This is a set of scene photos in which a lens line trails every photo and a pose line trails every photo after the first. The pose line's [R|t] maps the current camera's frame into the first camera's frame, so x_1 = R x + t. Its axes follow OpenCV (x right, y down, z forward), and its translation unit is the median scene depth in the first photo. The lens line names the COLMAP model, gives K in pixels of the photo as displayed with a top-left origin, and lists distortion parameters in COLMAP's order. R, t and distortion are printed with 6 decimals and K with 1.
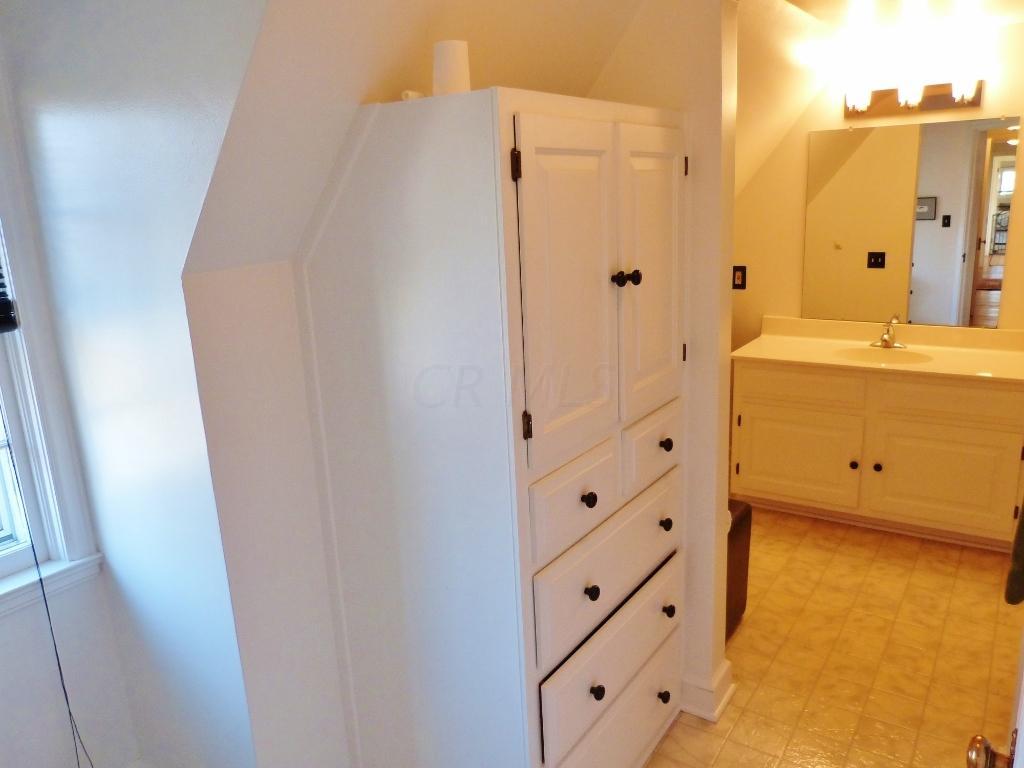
lens RADIAL K [[774.5, 0, 514.9], [0, 774.5, 381.4], [0, 0, 1]] dist [-0.003115, 0.002141]
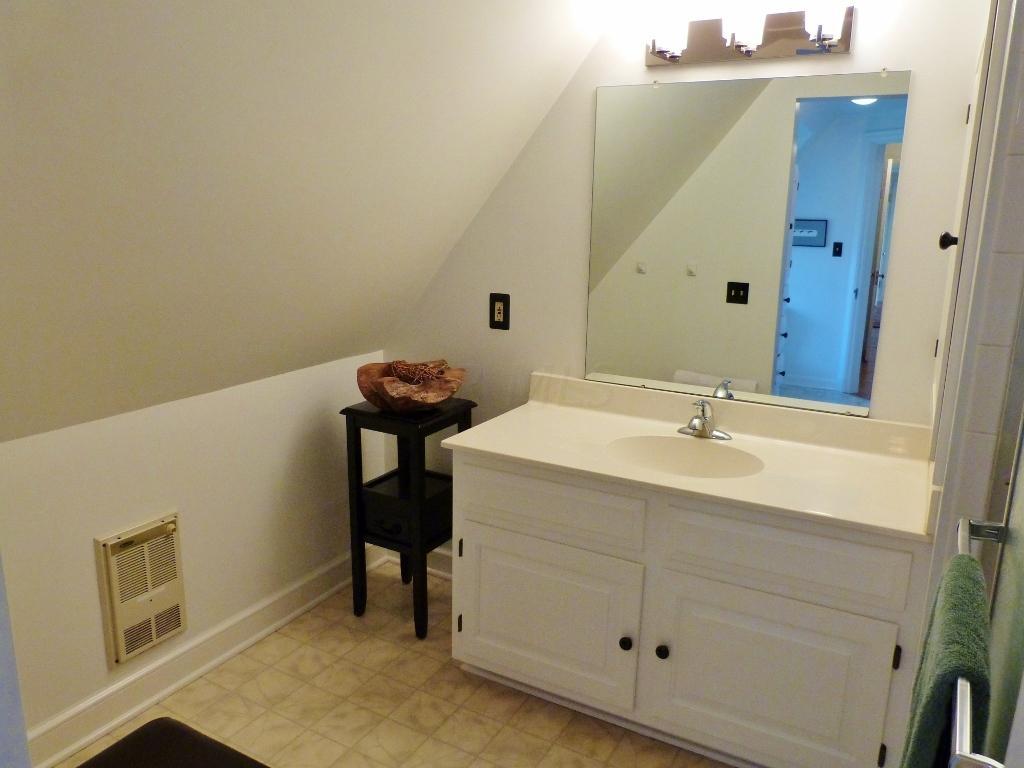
lens RADIAL K [[774.5, 0, 514.9], [0, 774.5, 381.4], [0, 0, 1]] dist [-0.003115, 0.002141]
pose [[0.994670, 0.042319, 0.094026, 0.245466], [-0.041163, 0.999052, -0.014201, -0.067265], [-0.094538, 0.010254, 0.995468, 0.355199]]
